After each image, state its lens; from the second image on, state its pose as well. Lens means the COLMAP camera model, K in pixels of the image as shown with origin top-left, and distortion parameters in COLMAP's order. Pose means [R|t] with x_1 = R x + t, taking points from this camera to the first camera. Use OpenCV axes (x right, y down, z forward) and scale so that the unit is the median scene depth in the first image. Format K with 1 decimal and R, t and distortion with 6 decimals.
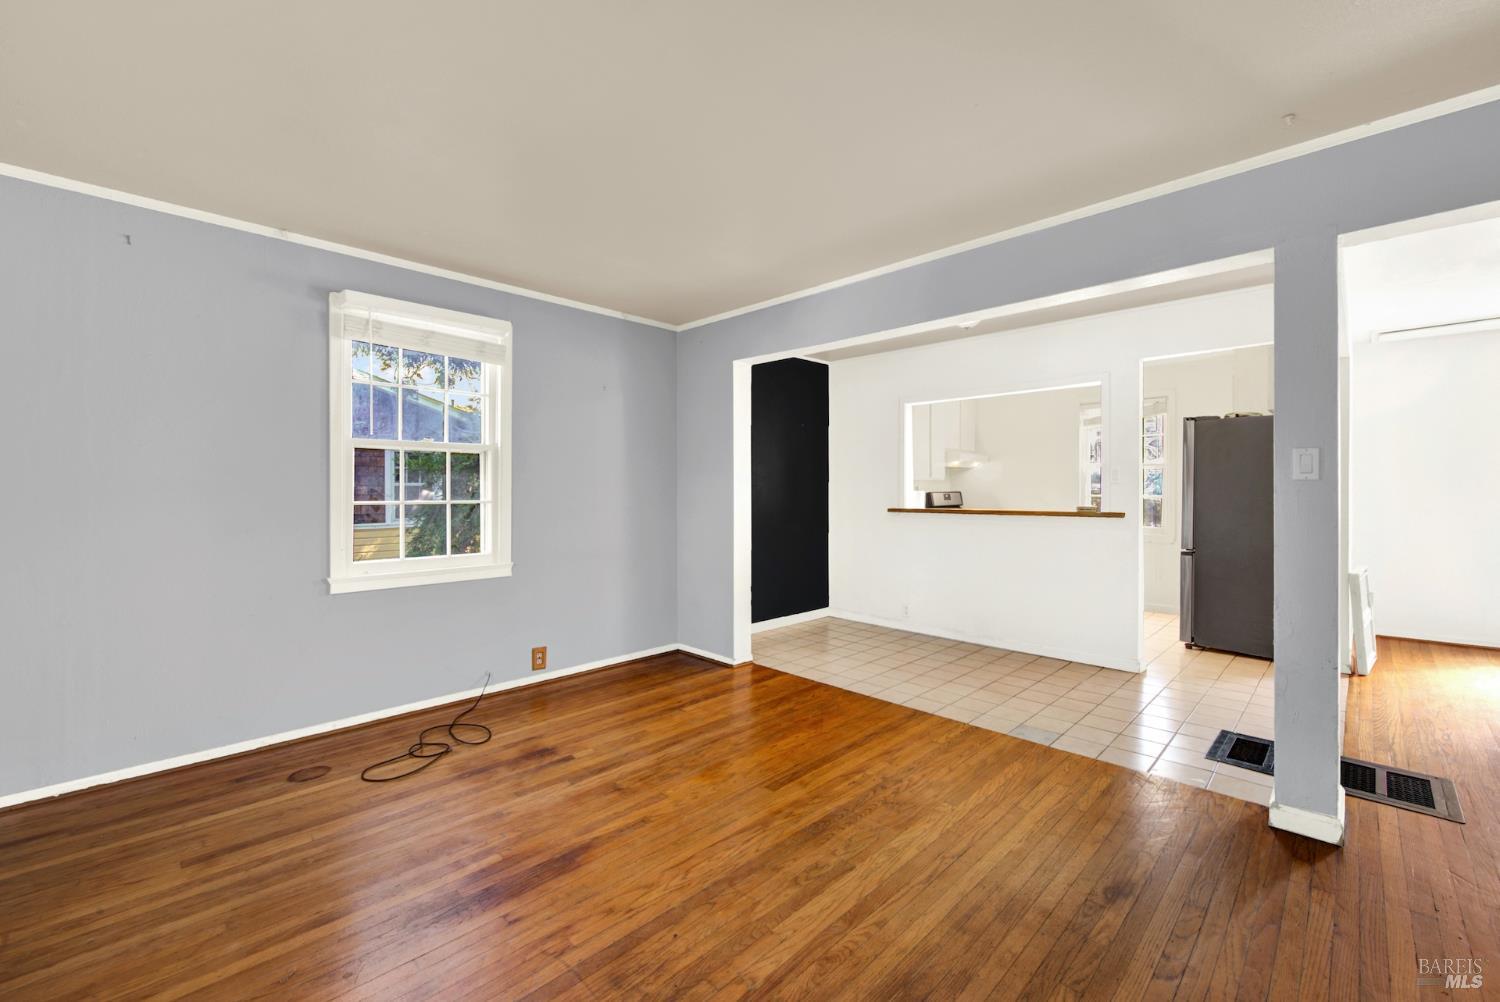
lens RADIAL K [[623.7, 0, 735.5], [0, 623.7, 495.3], [0, 0, 1]] dist [-0.000541, -0.000090]
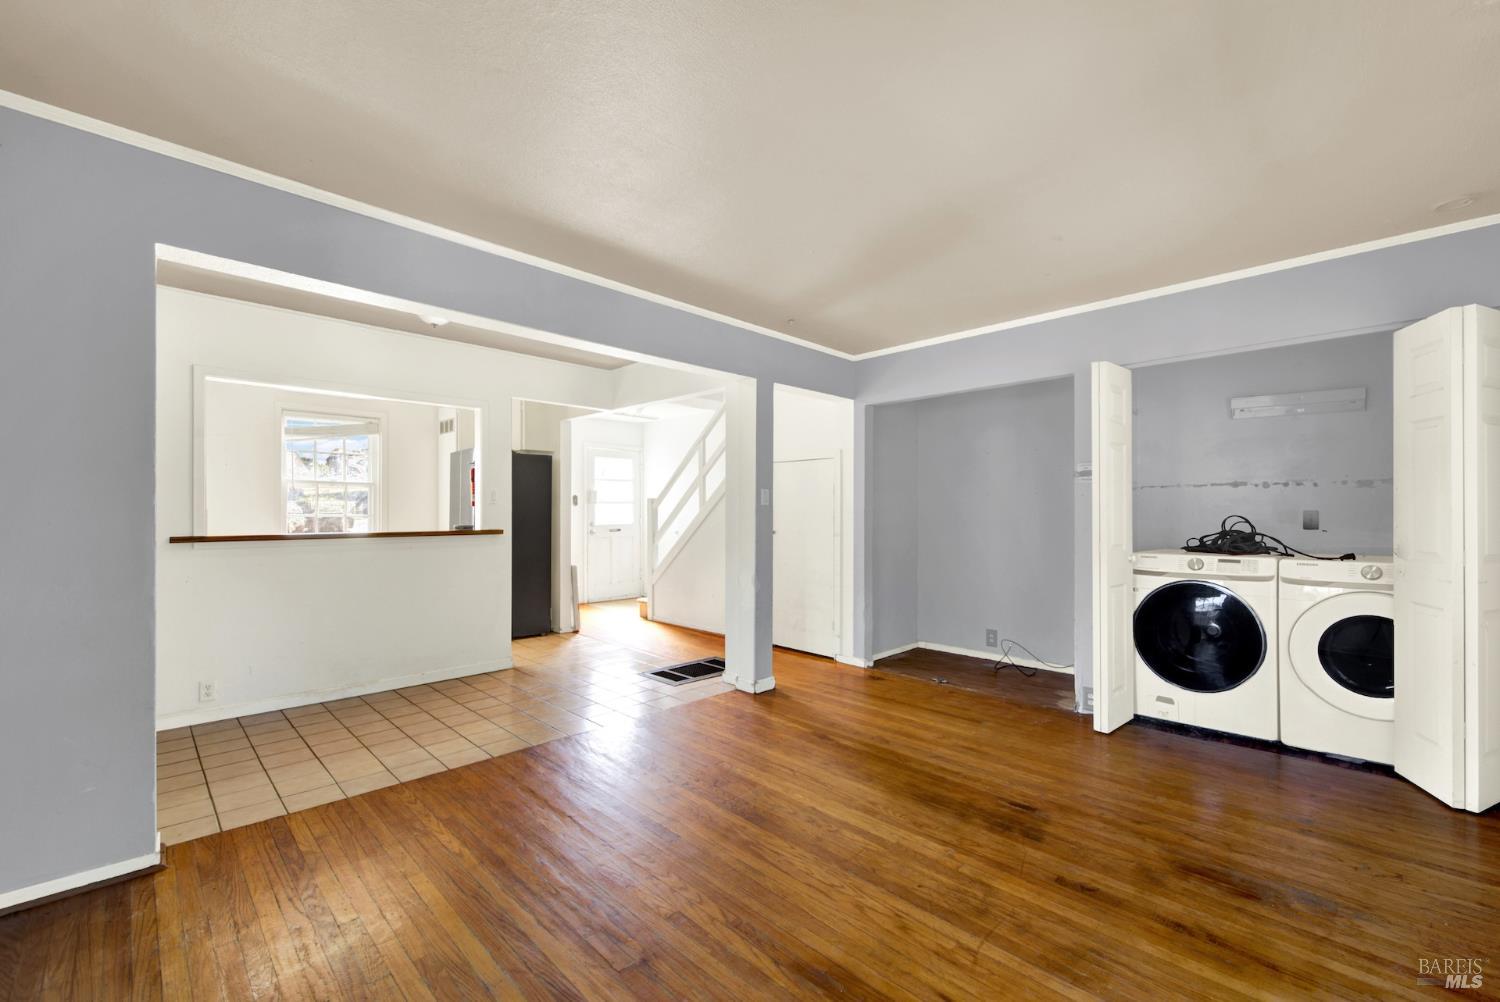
lens RADIAL K [[622.4, 0, 781.7], [0, 622.4, 506.7], [0, 0, 1]] dist [0.001608, -0.000195]
pose [[-0.041497, 0.007485, 0.999111, -0.693268], [0.004227, 0.999964, -0.007316, -0.004240], [-0.999130, 0.003919, -0.041527, 0.711817]]
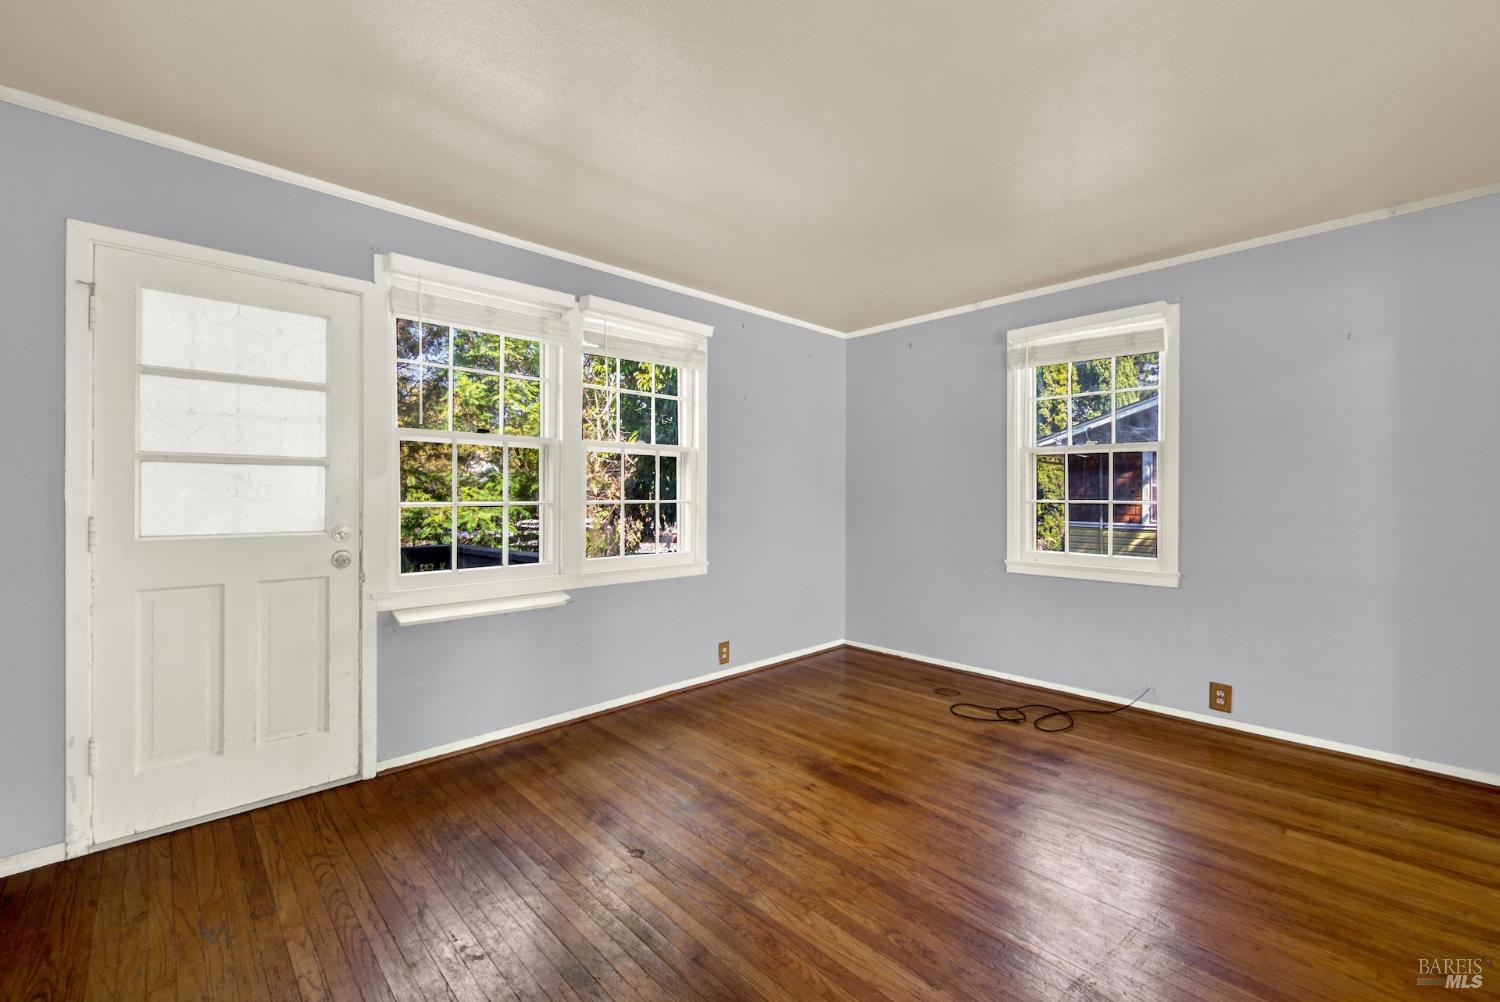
lens RADIAL K [[609.5, 0, 767.3], [0, 609.5, 496.2], [0, 0, 1]] dist [0.000219, -0.000158]
pose [[-0.004740, 0.004980, -0.999976, 0.593686], [-0.005745, 0.999971, 0.005007, -0.001031], [0.999972, 0.005769, -0.004711, 0.510372]]
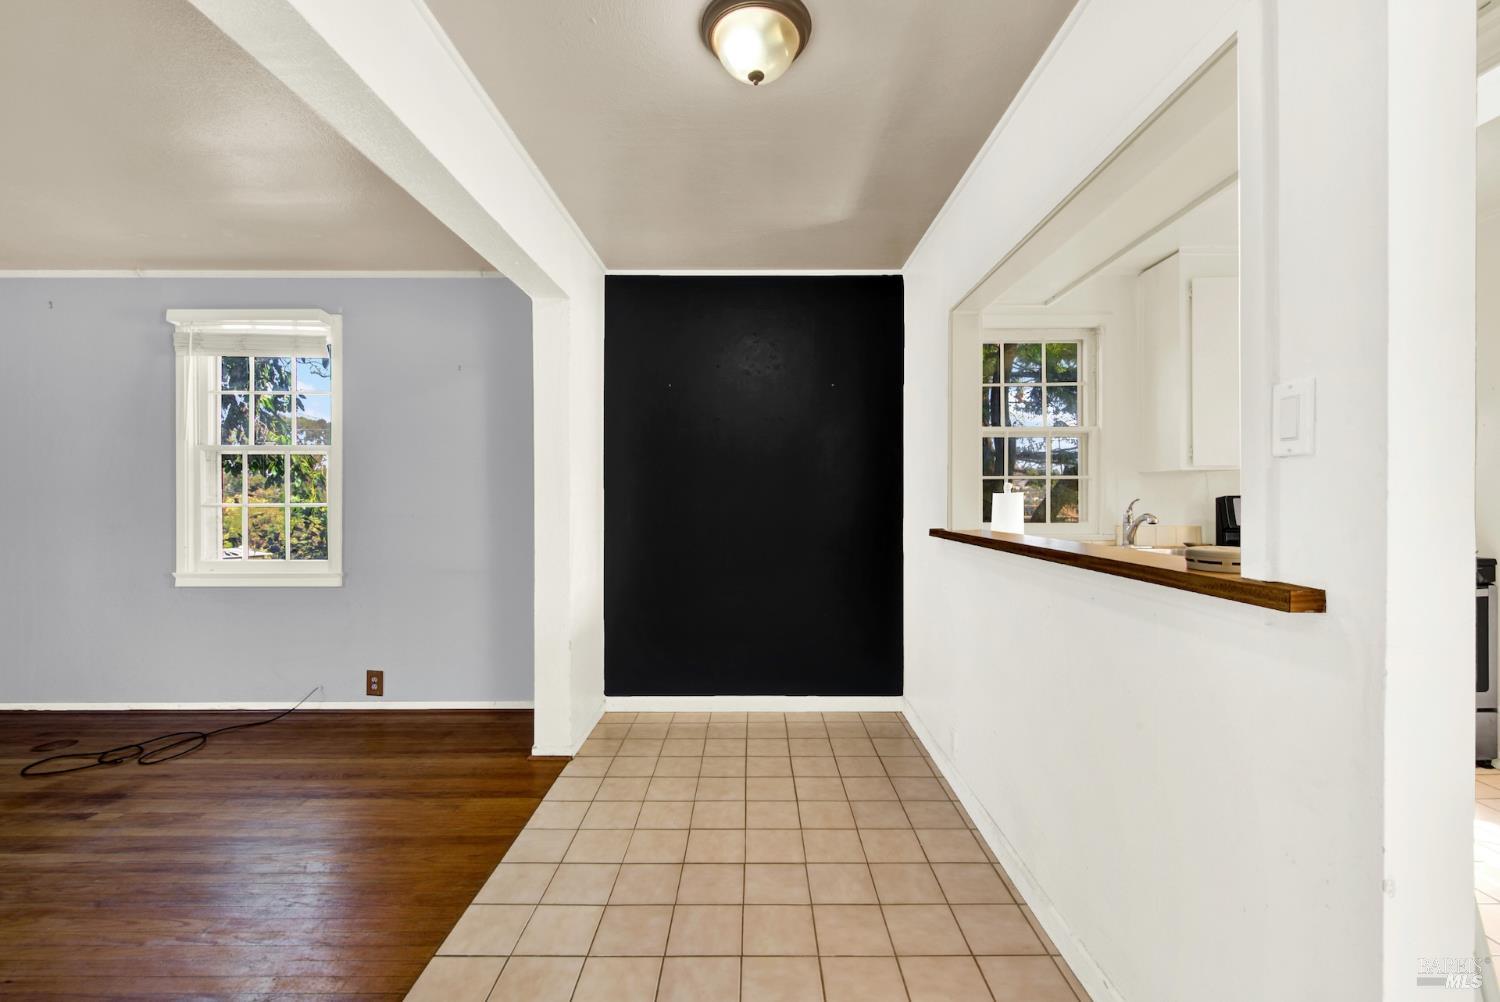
lens RADIAL K [[600.3, 0, 756.9], [0, 600.3, 502.9], [0, 0, 1]] dist [-0.000954, -0.000648]
pose [[0.711638, 0.006440, -0.702517, 0.828811], [-0.005823, 0.999978, 0.003268, -0.001001], [0.702522, 0.001765, 0.711660, 0.957845]]
